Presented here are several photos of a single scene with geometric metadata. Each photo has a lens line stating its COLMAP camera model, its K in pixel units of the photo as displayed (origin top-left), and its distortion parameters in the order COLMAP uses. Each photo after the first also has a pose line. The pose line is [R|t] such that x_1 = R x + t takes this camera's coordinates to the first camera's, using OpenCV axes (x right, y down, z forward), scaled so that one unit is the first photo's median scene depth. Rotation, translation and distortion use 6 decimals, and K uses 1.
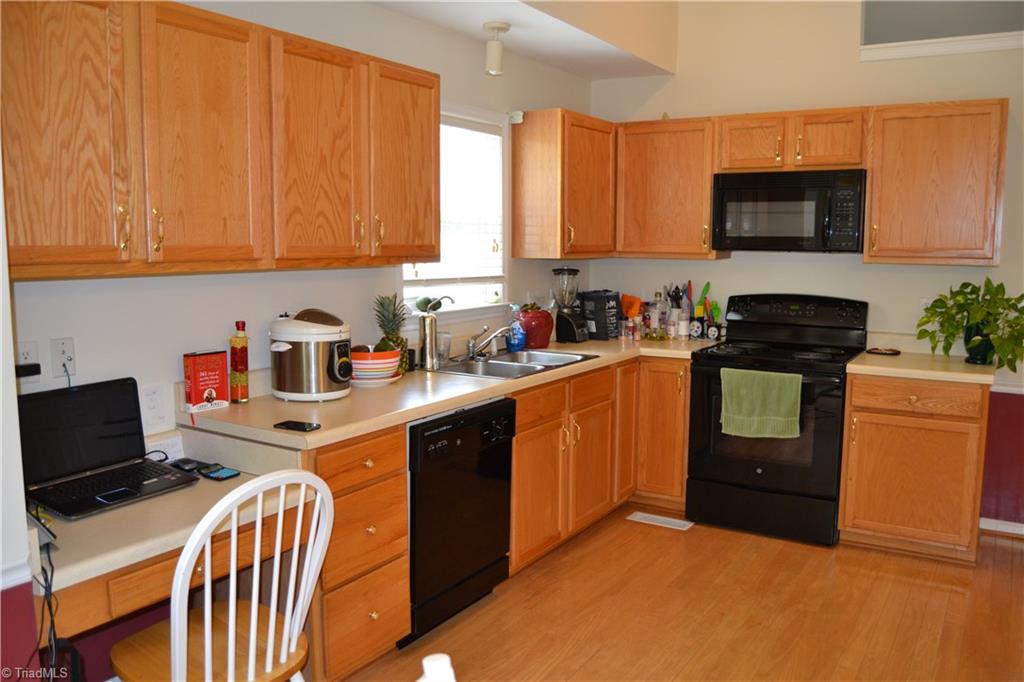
lens RADIAL K [[821.4, 0, 510.8], [0, 821.4, 340.4], [0, 0, 1]] dist [-0.089490, 0.036653]
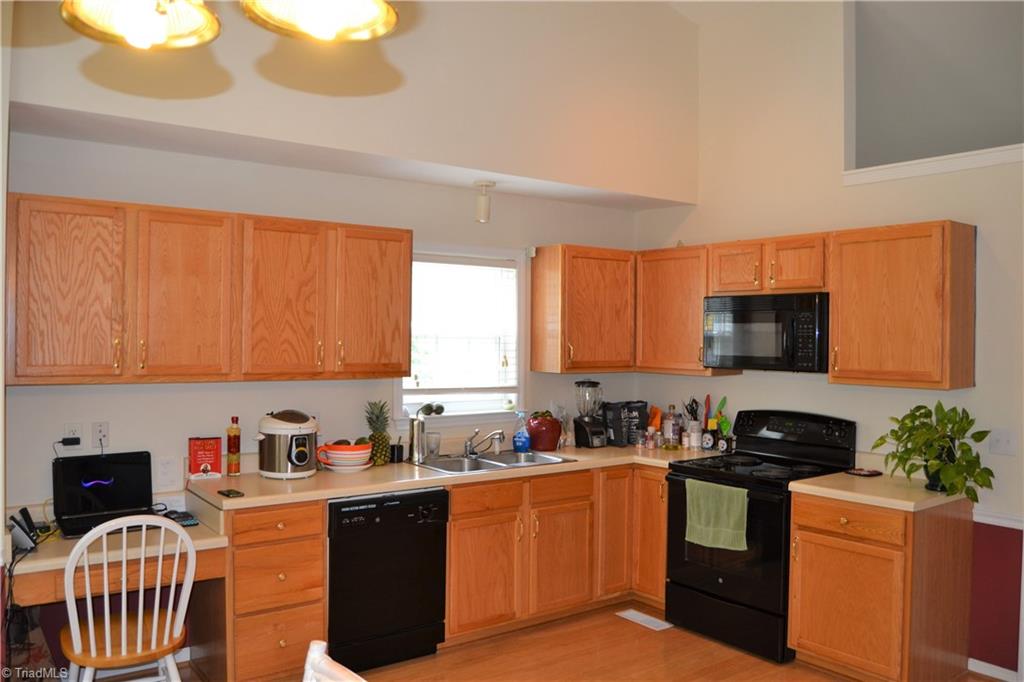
lens RADIAL K [[821.4, 0, 518.4], [0, 821.4, 342.2], [0, 0, 1]] dist [-0.089490, 0.036653]
pose [[0.929756, 0.008379, -0.368081, 0.492060], [-0.050601, 0.993162, -0.105207, -0.022184], [0.364683, 0.116442, 0.923822, -0.098525]]
